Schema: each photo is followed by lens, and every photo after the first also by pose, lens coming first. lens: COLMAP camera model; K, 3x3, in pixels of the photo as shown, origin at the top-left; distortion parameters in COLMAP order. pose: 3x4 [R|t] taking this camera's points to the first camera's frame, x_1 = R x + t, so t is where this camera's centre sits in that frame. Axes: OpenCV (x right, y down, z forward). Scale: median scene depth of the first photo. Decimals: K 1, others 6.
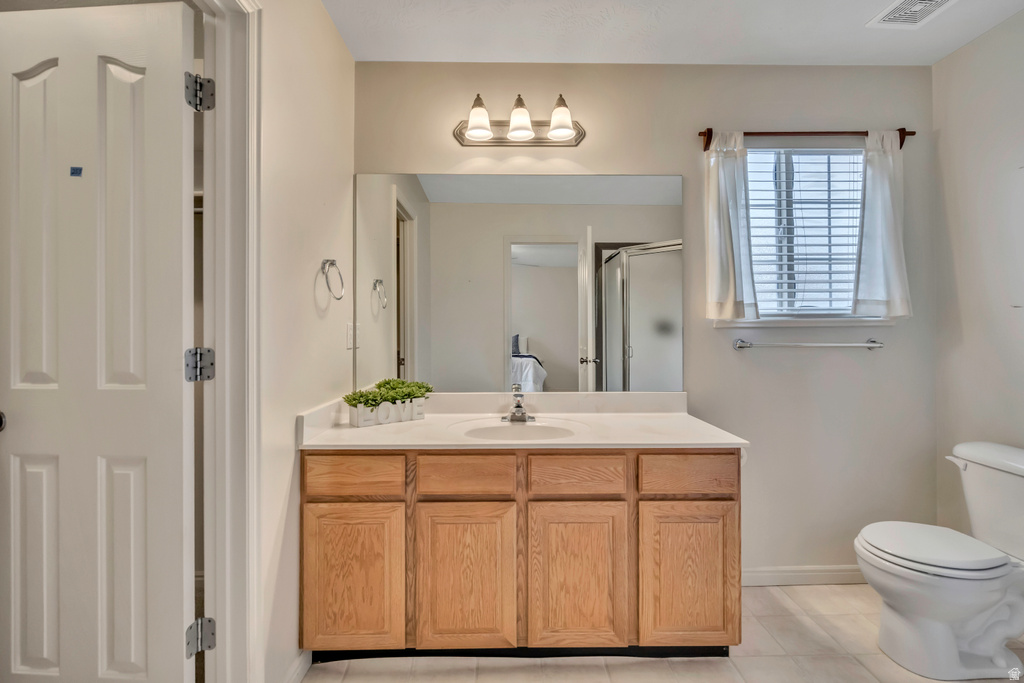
lens RADIAL K [[447.0, 0, 512.0], [0, 447.0, 333.8], [0, 0, 1]] dist [-0.006150, 0.001328]
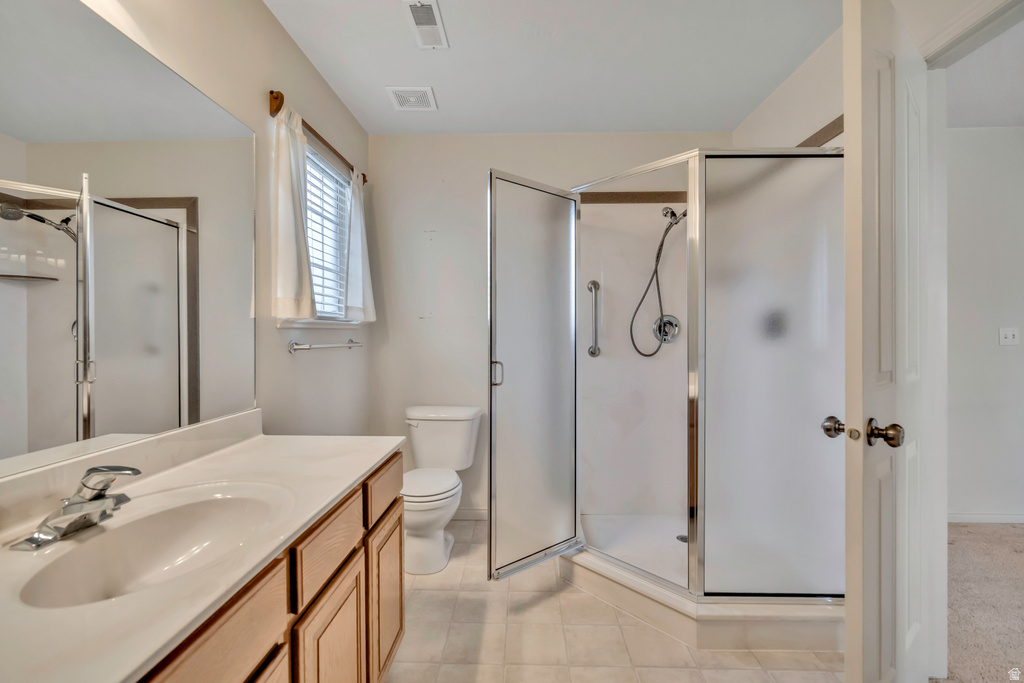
lens RADIAL K [[447.0, 0, 514.4], [0, 447.0, 337.3], [0, 0, 1]] dist [-0.006150, 0.001328]
pose [[0.038076, -0.003321, 0.999269, -0.385670], [0.006598, 0.999974, 0.003071, 0.004744], [-0.999253, 0.006476, 0.038097, 0.519535]]
